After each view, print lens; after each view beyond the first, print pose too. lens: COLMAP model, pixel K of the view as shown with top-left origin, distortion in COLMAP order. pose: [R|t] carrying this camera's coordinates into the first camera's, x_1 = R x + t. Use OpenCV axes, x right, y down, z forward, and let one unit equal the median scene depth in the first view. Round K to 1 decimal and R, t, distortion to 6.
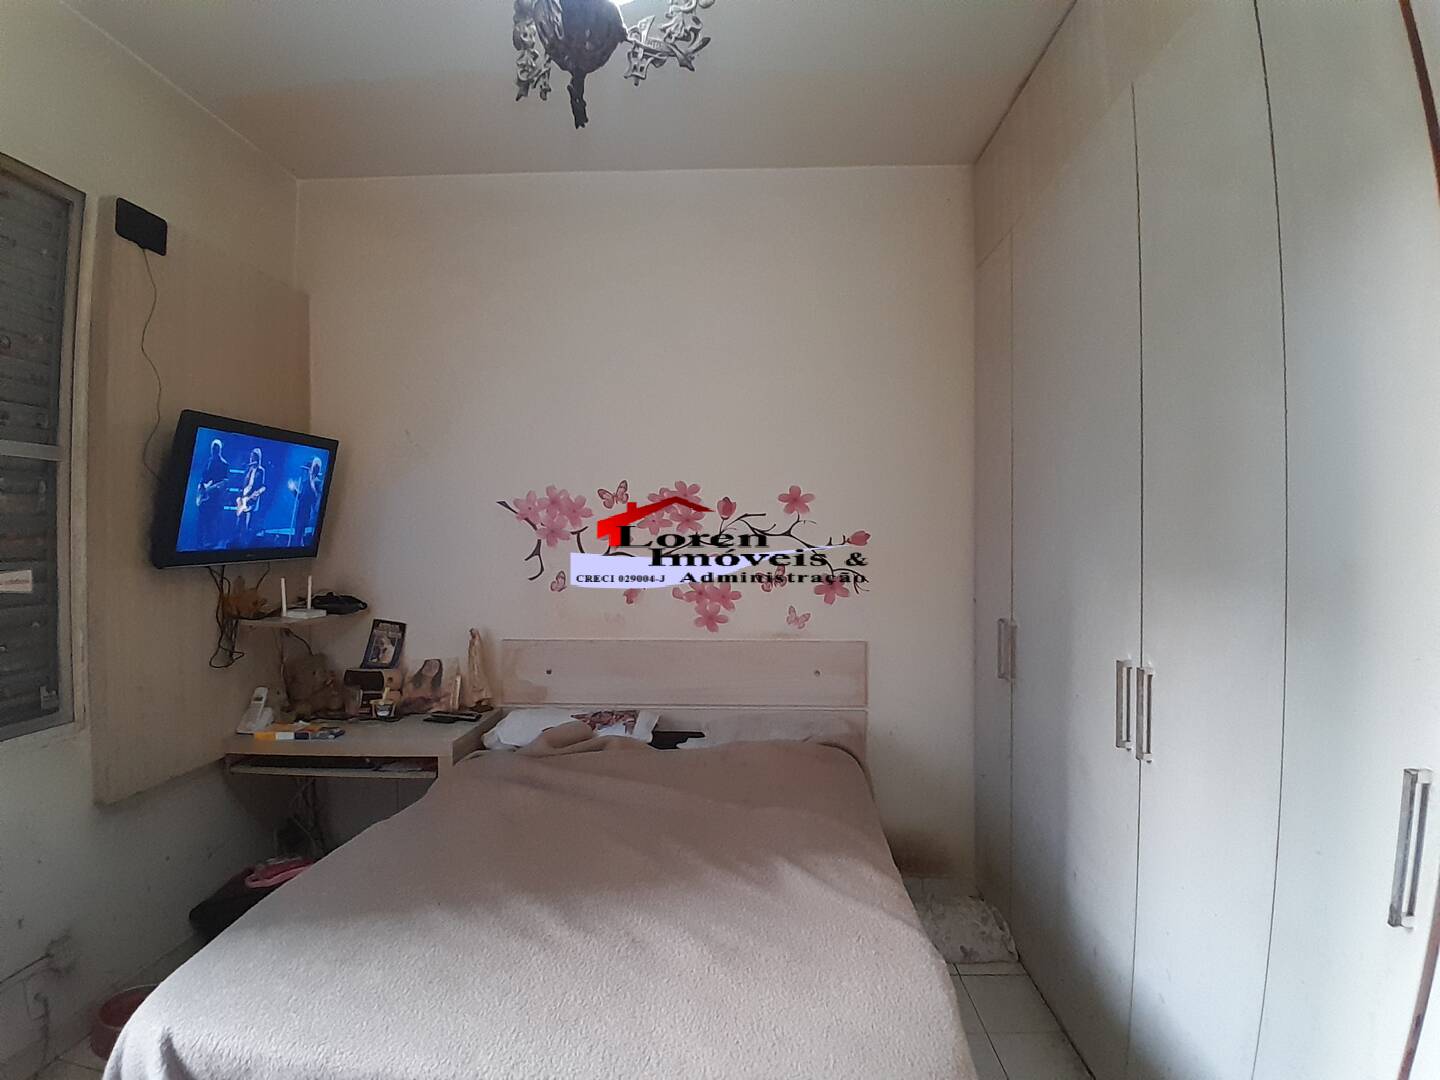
lens RADIAL K [[716.2, 0, 716.5], [0, 716.2, 534.4], [0, 0, 1]] dist [0.014689, -0.051697]
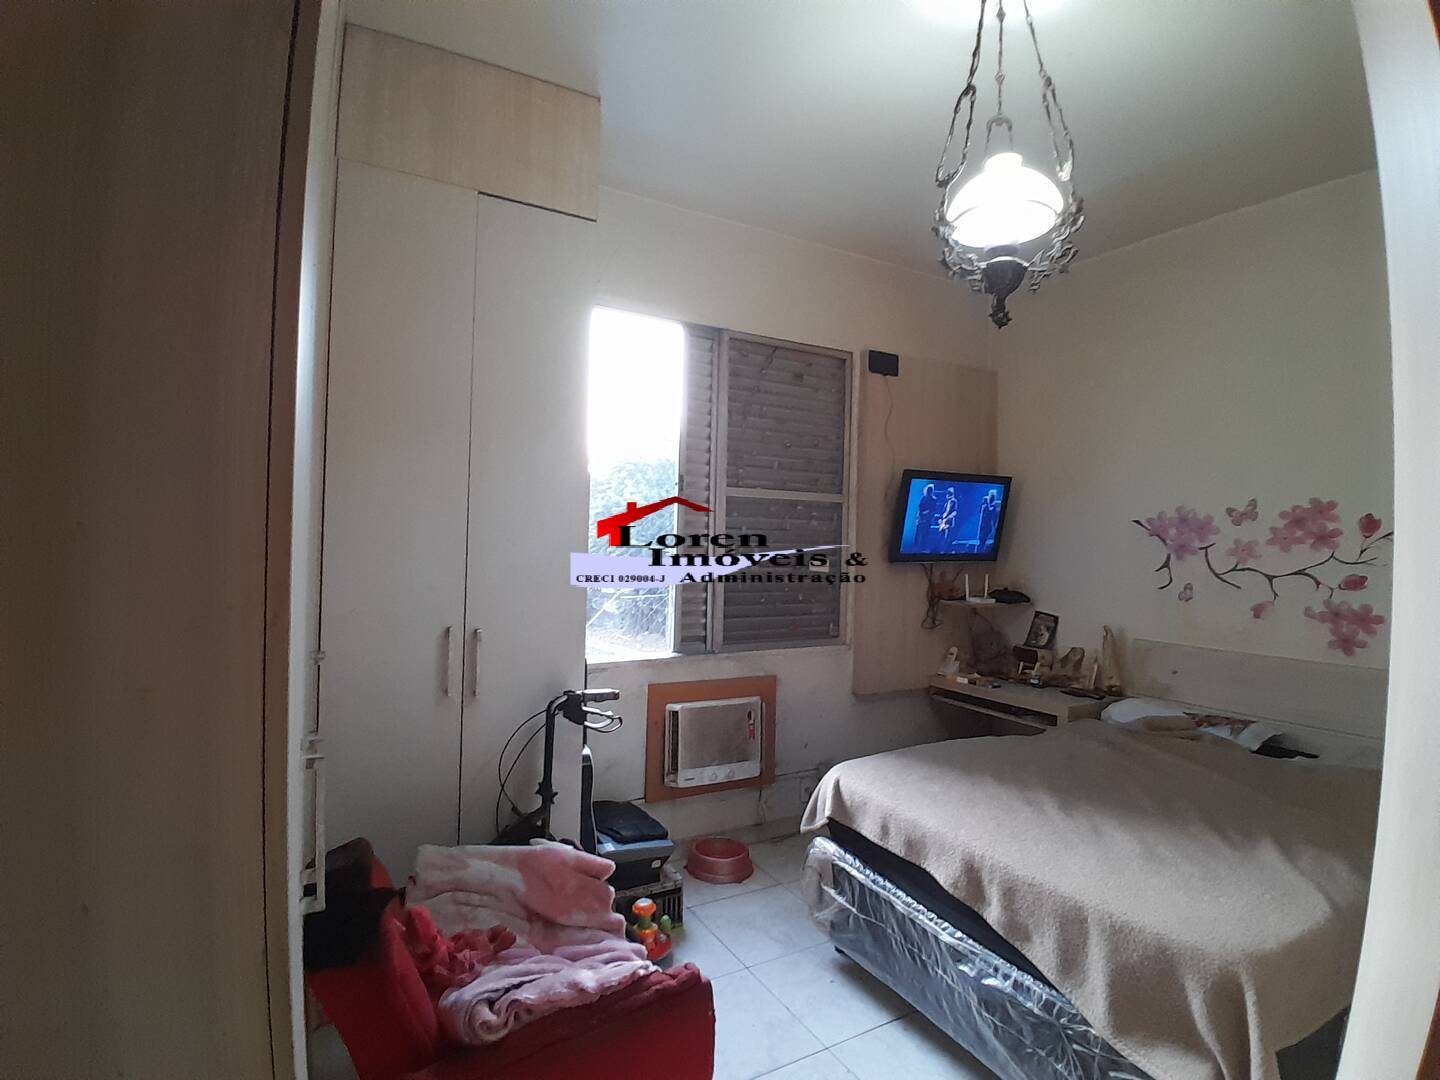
lens RADIAL K [[716.2, 0, 716.5], [0, 716.2, 534.4], [0, 0, 1]] dist [0.014689, -0.051697]
pose [[0.533155, 0.007920, -0.845980, 0.346439], [-0.022138, 0.999744, -0.004592, -0.002463], [0.845728, 0.021177, 0.533195, -0.213303]]
